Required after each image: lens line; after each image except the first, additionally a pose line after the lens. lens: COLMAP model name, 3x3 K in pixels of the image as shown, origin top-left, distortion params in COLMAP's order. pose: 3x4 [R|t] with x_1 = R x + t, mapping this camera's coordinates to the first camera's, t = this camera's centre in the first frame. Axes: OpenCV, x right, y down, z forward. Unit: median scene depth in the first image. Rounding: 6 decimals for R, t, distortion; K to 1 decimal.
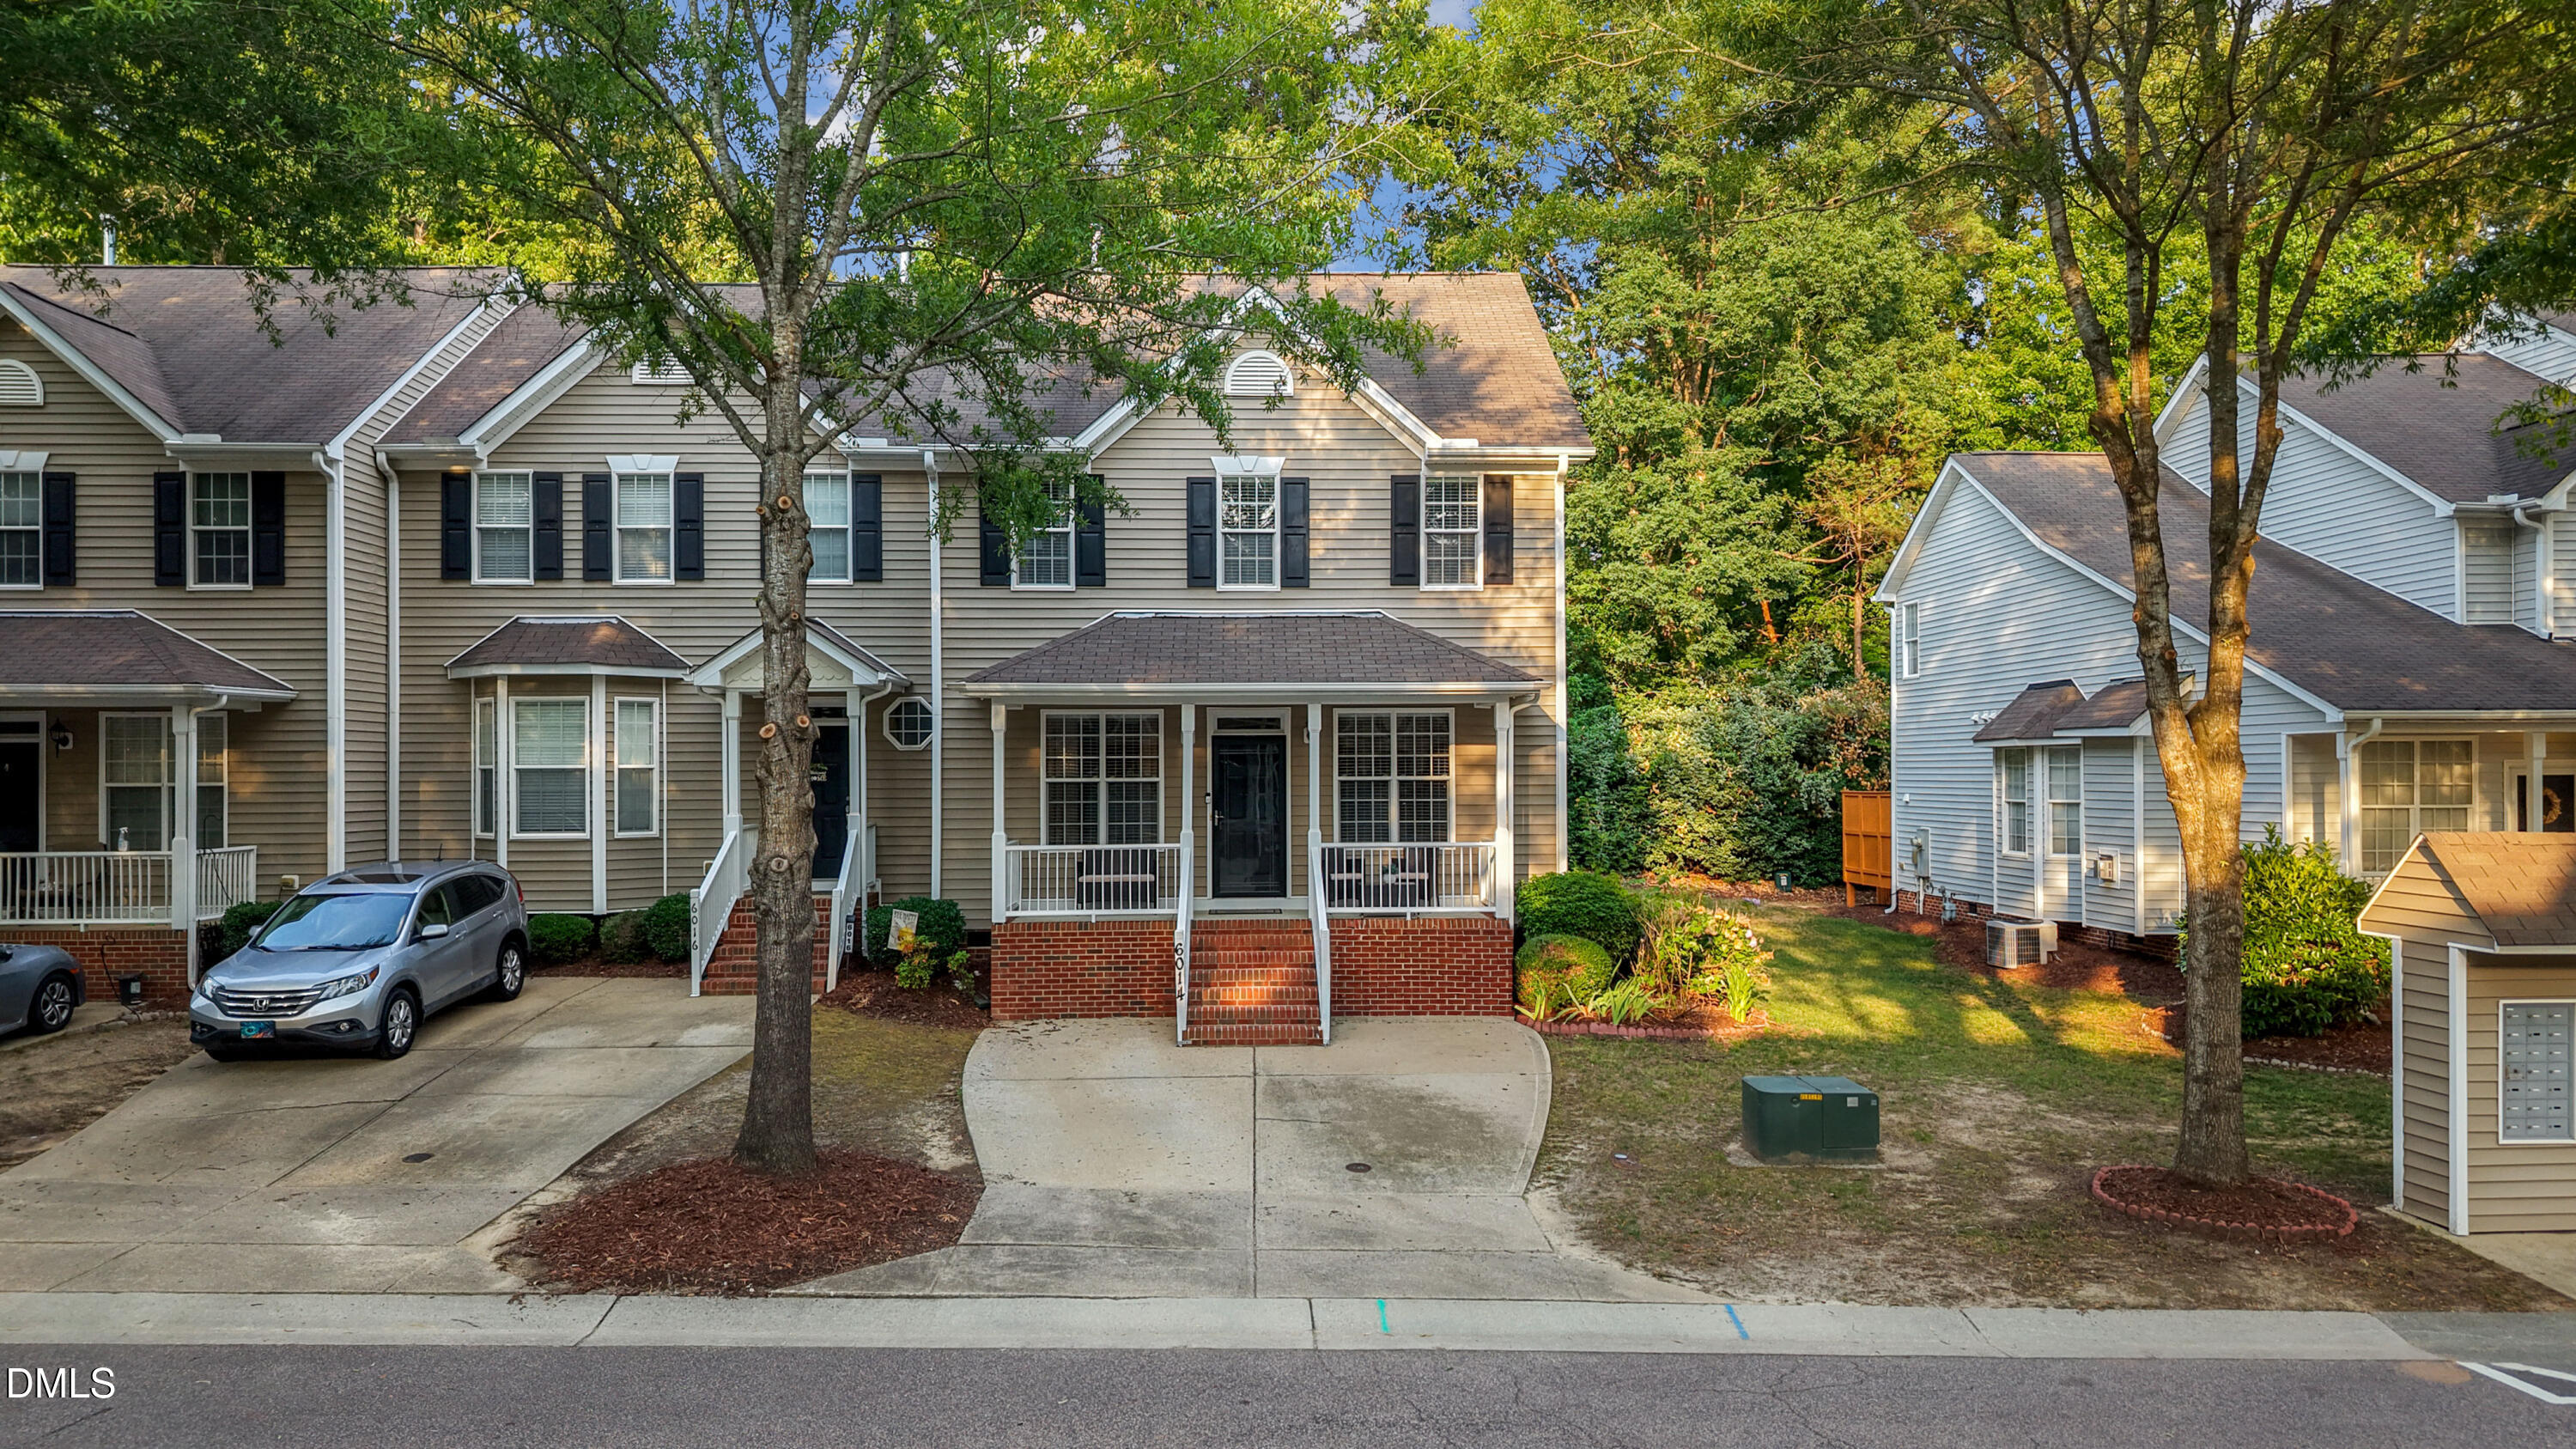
lens RADIAL K [[1740.1, 0, 1291.7], [0, 1740.1, 771.7], [0, 0, 1]] dist [0.016279, -0.013136]
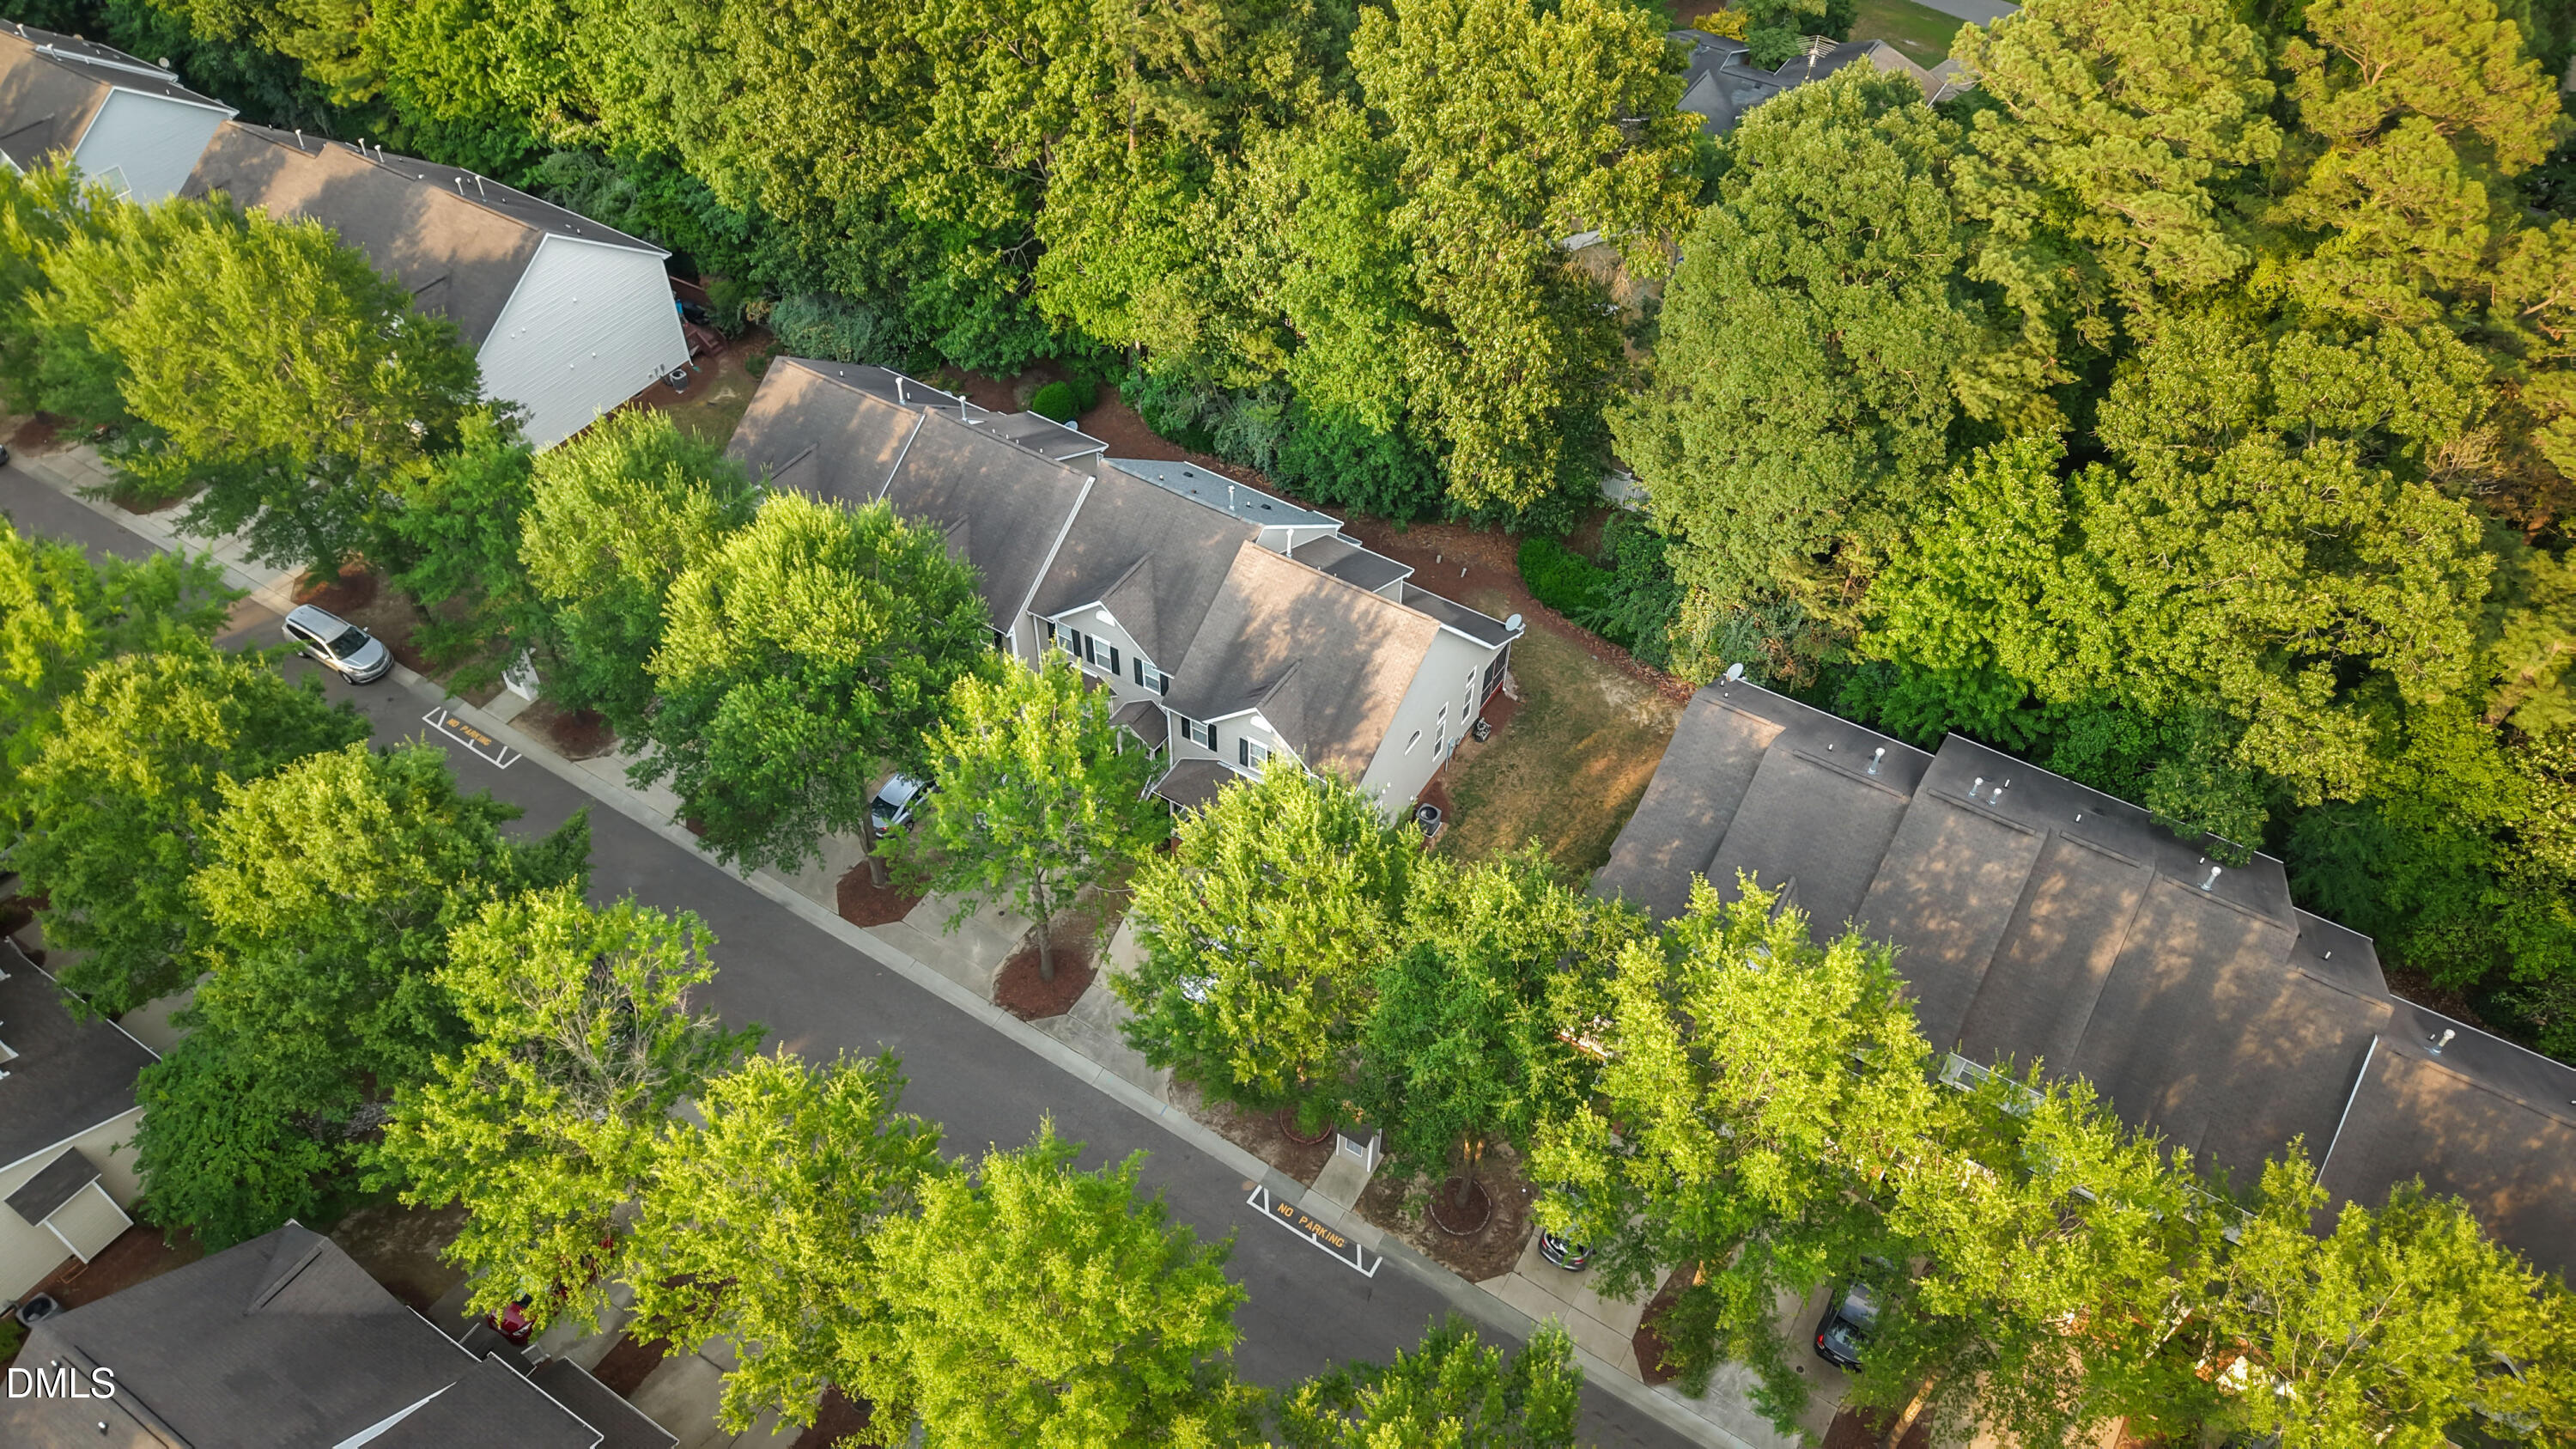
lens RADIAL K [[1740.1, 0, 1299.0], [0, 1740.1, 745.4], [0, 0, 1]] dist [0.016279, -0.013136]
pose [[0.831396, 0.414463, -0.370137, 1.092591], [-0.013530, 0.680998, 0.732160, -2.277181], [0.555516, -0.603707, 0.571787, -0.604989]]
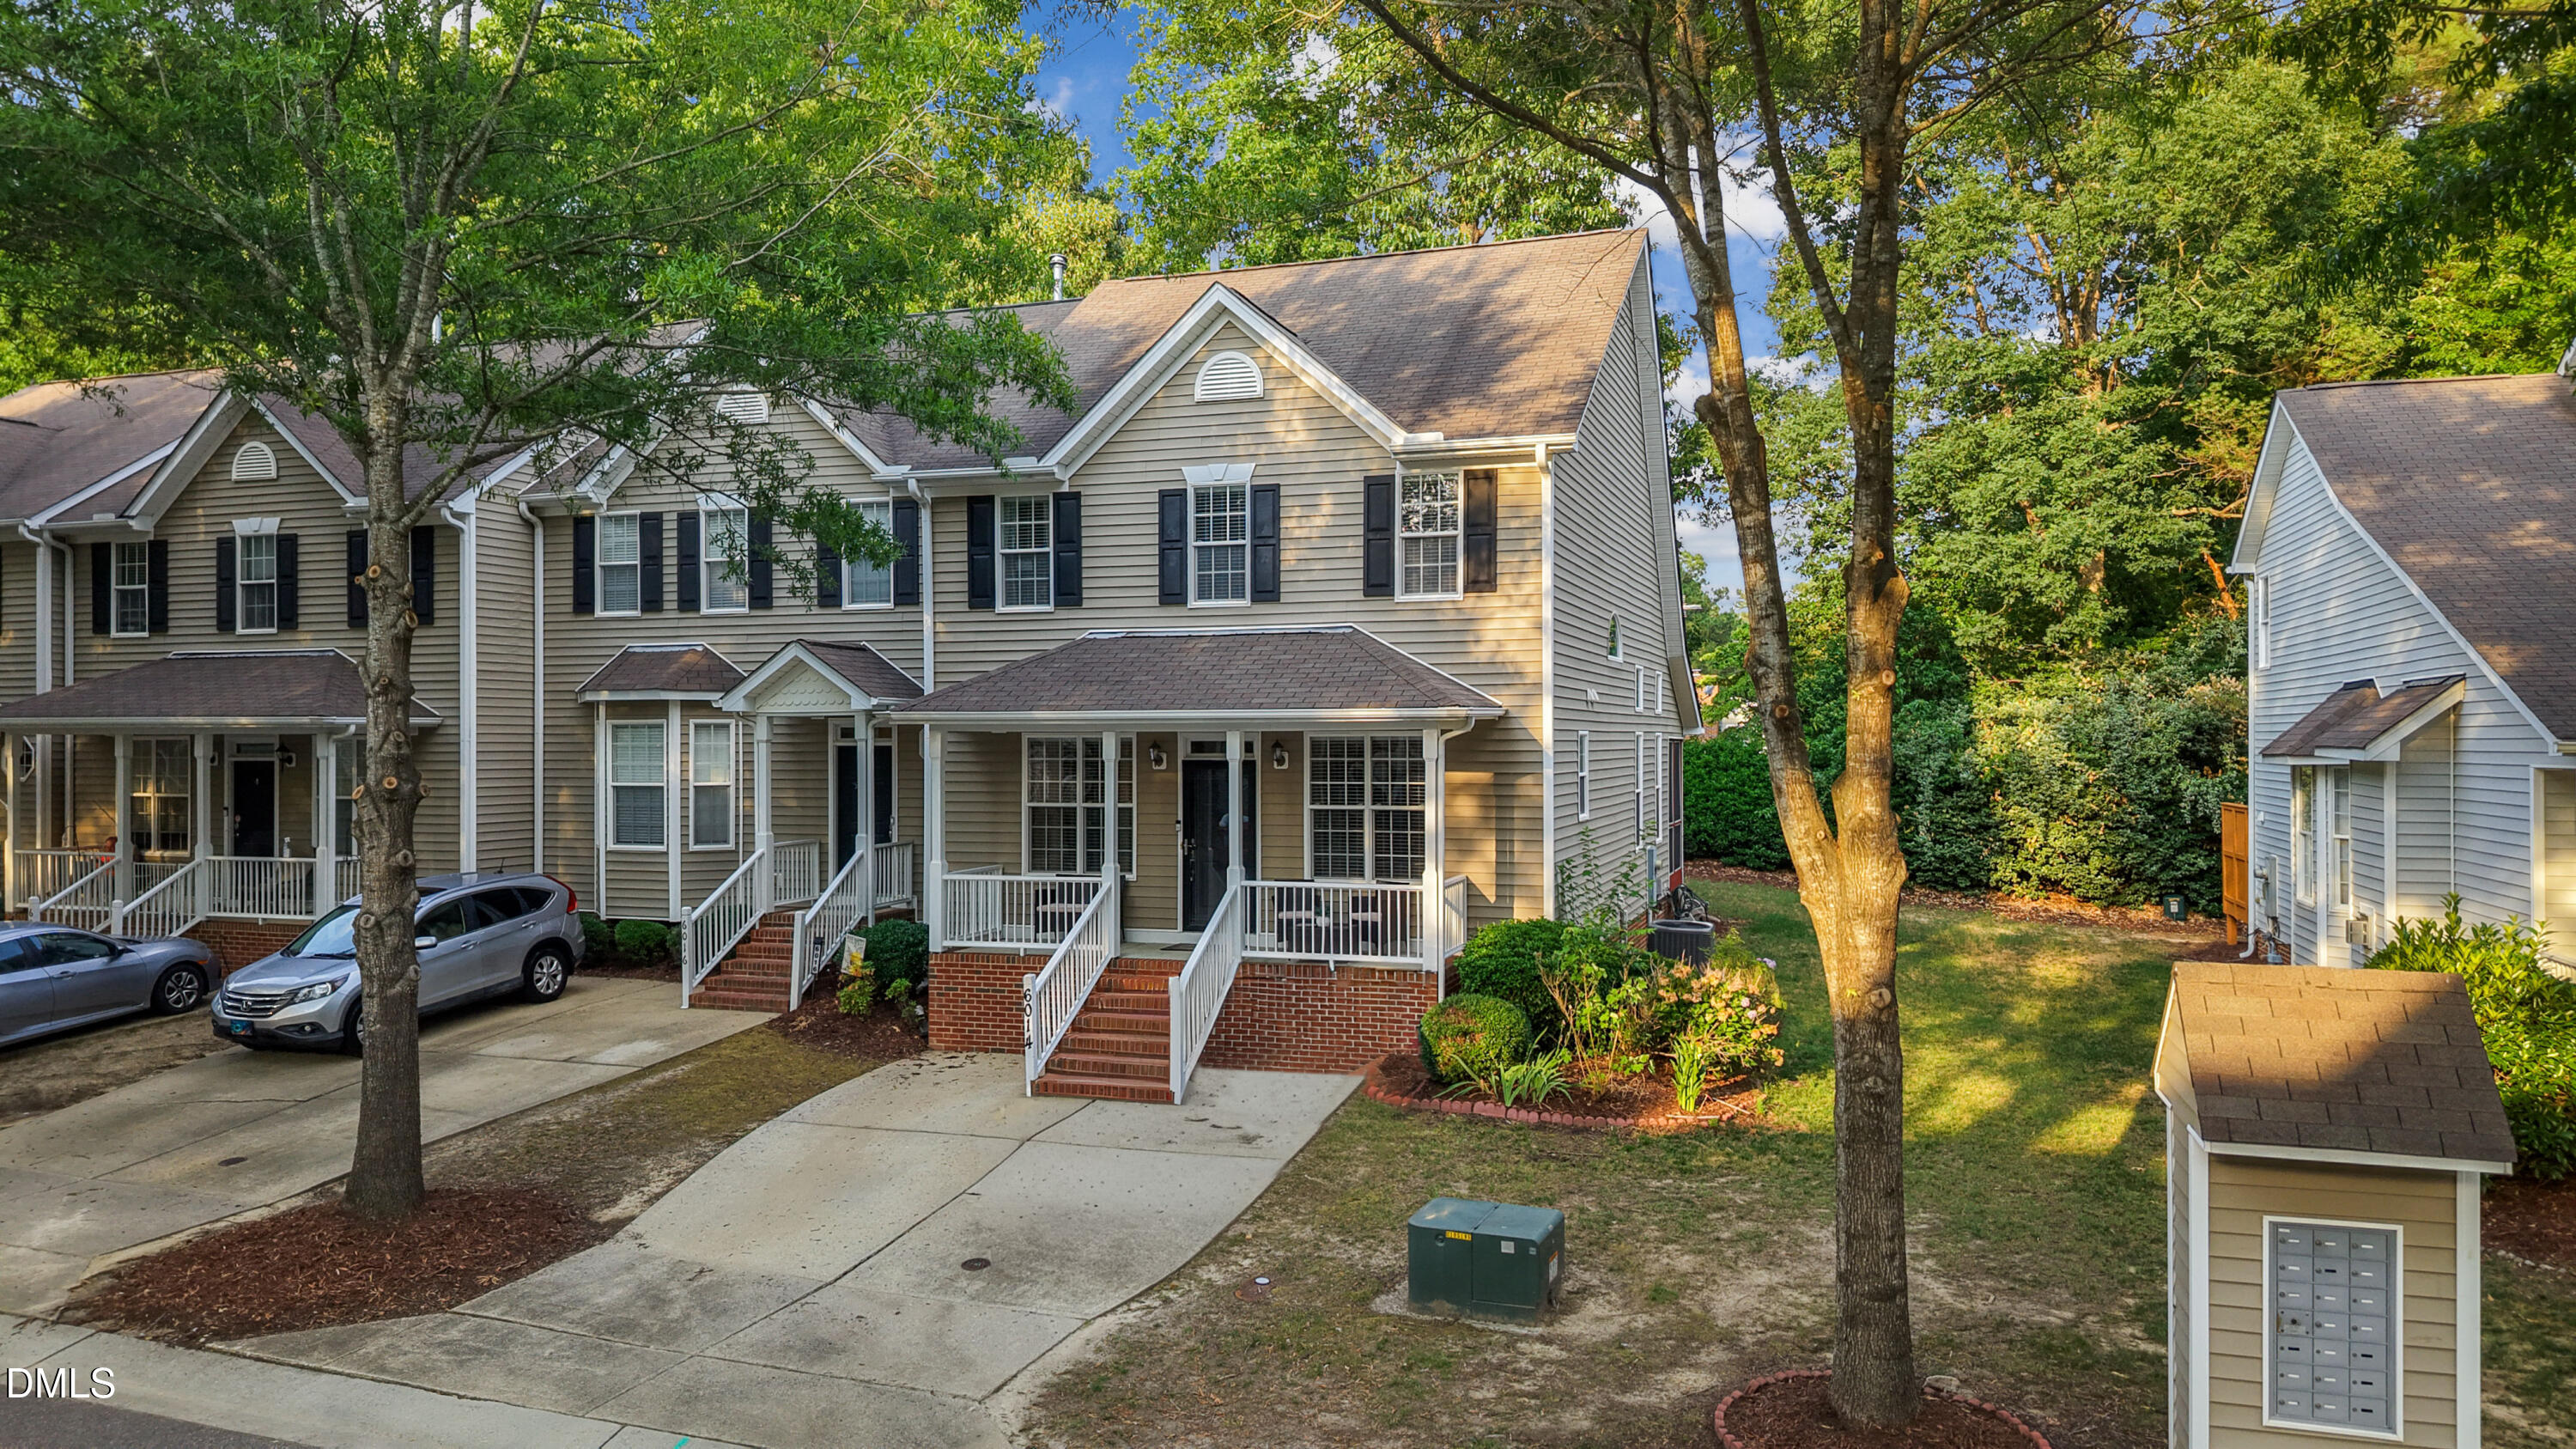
lens RADIAL K [[1740.1, 0, 1288.6], [0, 1740.1, 732.3], [0, 0, 1]] dist [0.016279, -0.013136]
pose [[0.932413, 0.000735, -0.361393, 0.352078], [-0.001478, 0.999997, -0.001781, -0.034383], [0.361391, 0.002194, 0.932412, 0.134700]]
